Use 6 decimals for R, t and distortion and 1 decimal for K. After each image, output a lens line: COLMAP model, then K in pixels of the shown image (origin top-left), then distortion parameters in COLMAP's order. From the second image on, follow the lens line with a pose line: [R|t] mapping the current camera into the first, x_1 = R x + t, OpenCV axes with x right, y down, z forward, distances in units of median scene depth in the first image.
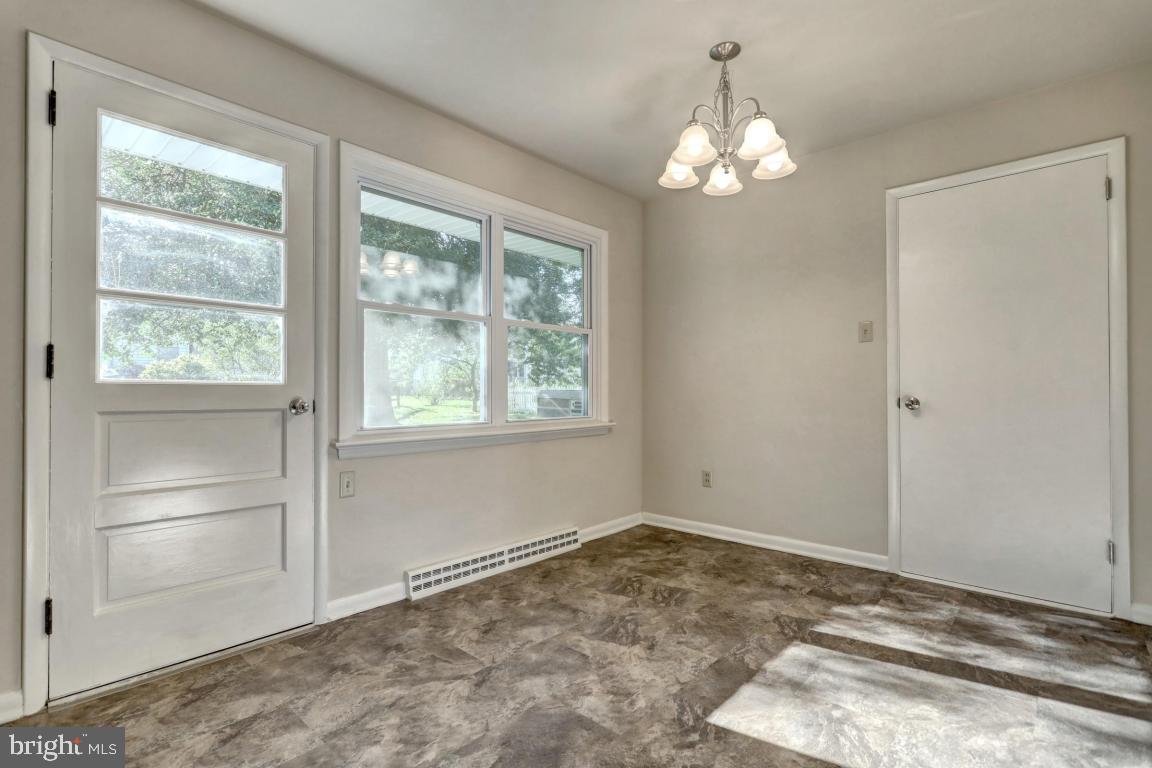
lens RADIAL K [[546.3, 0, 571.3], [0, 546.3, 388.4], [0, 0, 1]] dist [-0.003129, 0.002799]
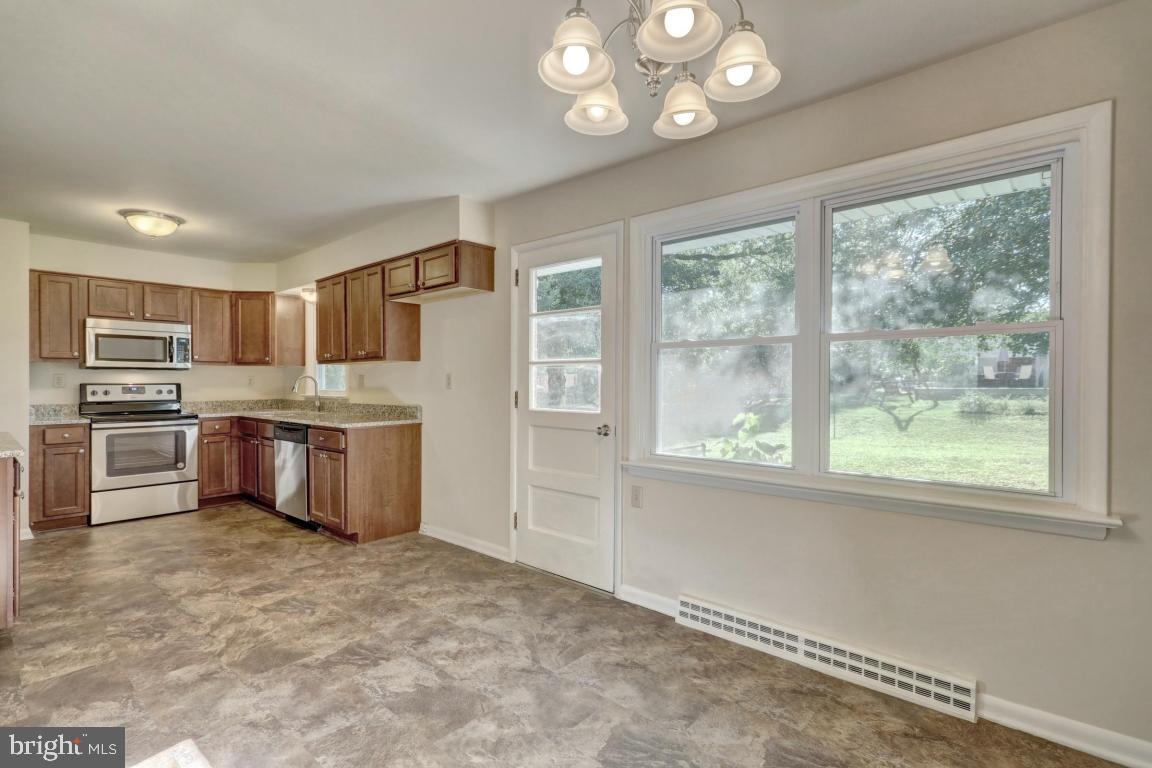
lens RADIAL K [[546.3, 0, 570.3], [0, 546.3, 387.6], [0, 0, 1]] dist [-0.003129, 0.002799]
pose [[0.013712, 0.008617, -0.999869, 0.811541], [0.002059, 0.999961, 0.008646, -0.079599], [0.999904, -0.002177, 0.013694, 0.838971]]
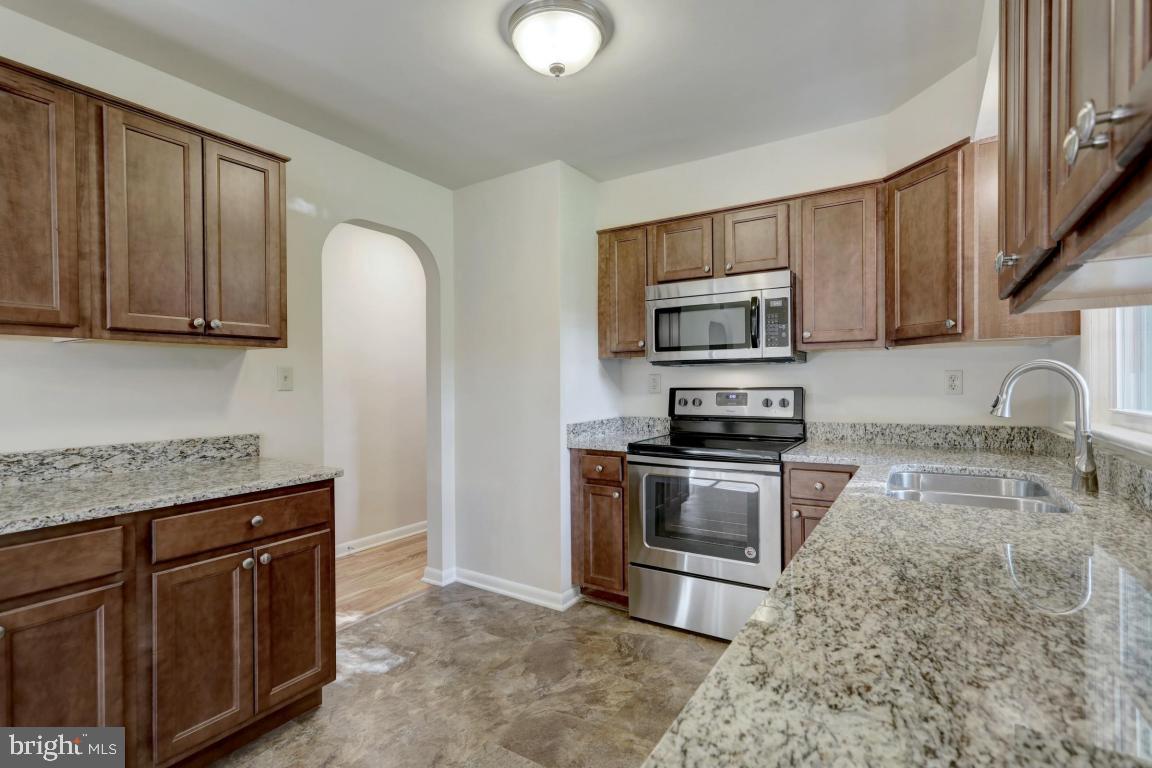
lens RADIAL K [[546.3, 0, 565.3], [0, 546.3, 387.5], [0, 0, 1]] dist [-0.003129, 0.002799]
pose [[-0.985487, 0.006618, -0.169623, -0.774340], [0.006299, 0.999977, 0.002418, -0.086930], [0.169635, 0.001314, -0.985506, 0.340827]]
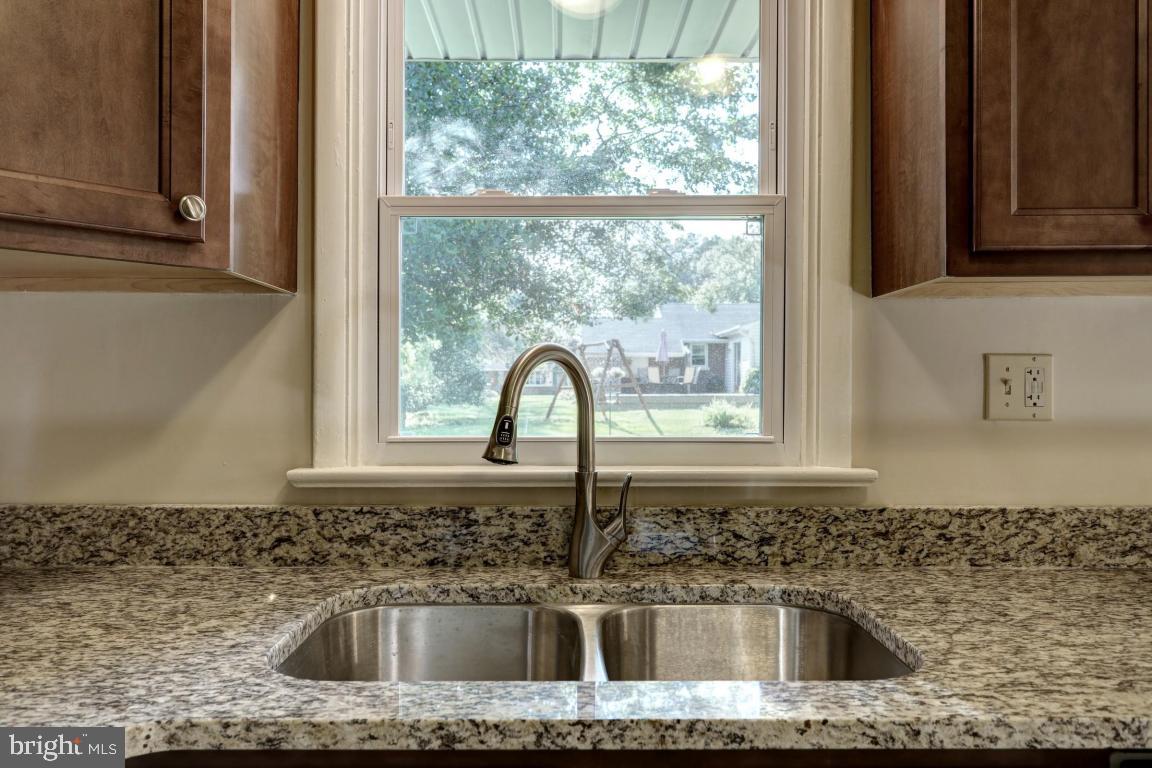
lens RADIAL K [[867.4, 0, 577.7], [0, 867.4, 384.1], [0, 0, 1]] dist [-0.004879, -0.000789]
pose [[0.677952, 0.001552, -0.735105, -1.062017], [0.001759, 0.999991, 0.003734, -0.091716], [0.735105, -0.003825, 0.677943, -0.586443]]
